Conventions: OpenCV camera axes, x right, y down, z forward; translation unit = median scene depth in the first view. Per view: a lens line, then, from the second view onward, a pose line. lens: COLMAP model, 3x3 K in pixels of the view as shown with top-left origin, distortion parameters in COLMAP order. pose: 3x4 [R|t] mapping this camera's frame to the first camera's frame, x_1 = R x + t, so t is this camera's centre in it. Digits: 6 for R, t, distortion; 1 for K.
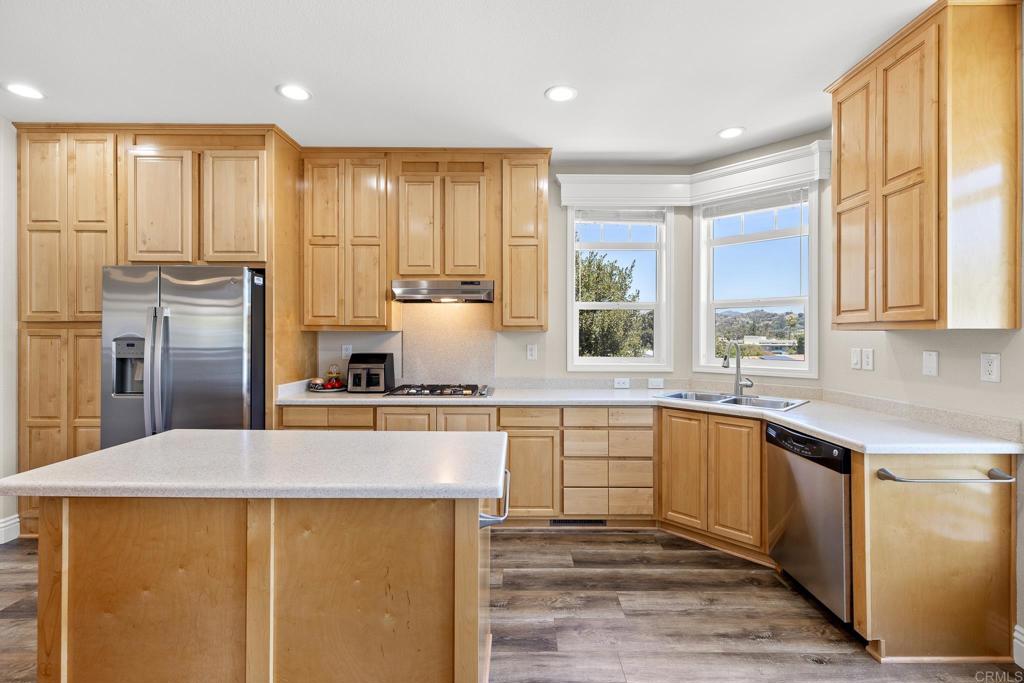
lens RADIAL K [[468.3, 0, 514.4], [0, 468.3, 335.9], [0, 0, 1]] dist [0.002323, 0.000049]
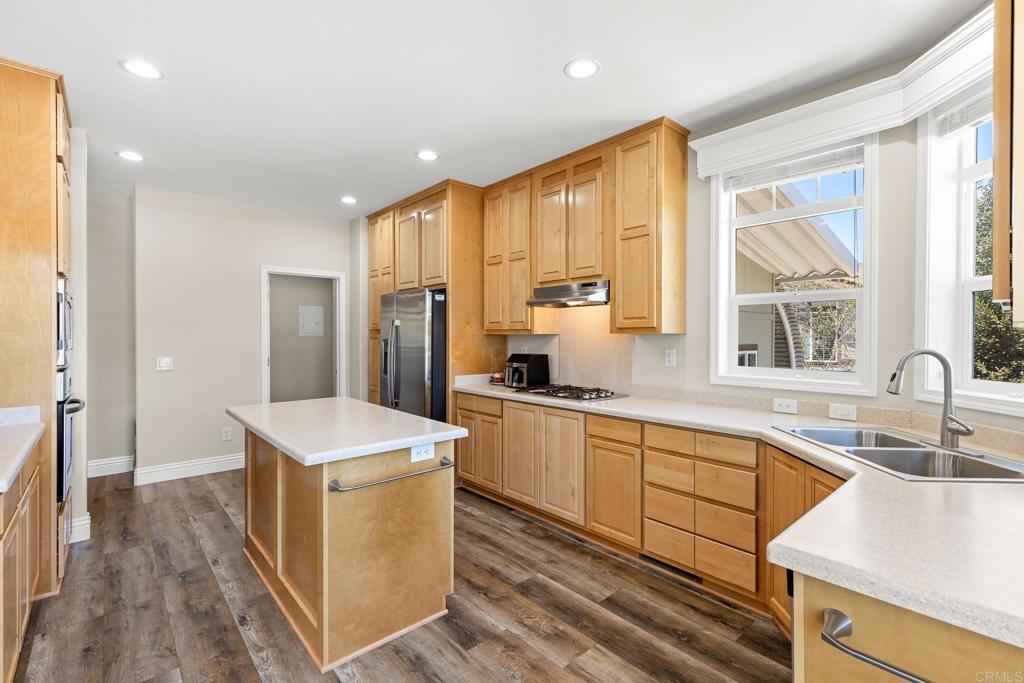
lens RADIAL K [[461.5, 0, 512.0], [0, 461.5, 341.5], [0, 0, 1]] dist [-0.001128, -0.000428]
pose [[0.658816, 0.005716, -0.752282, 0.574153], [-0.002609, 0.999982, 0.005314, 0.000901], [0.752300, -0.001538, 0.658819, 0.268962]]
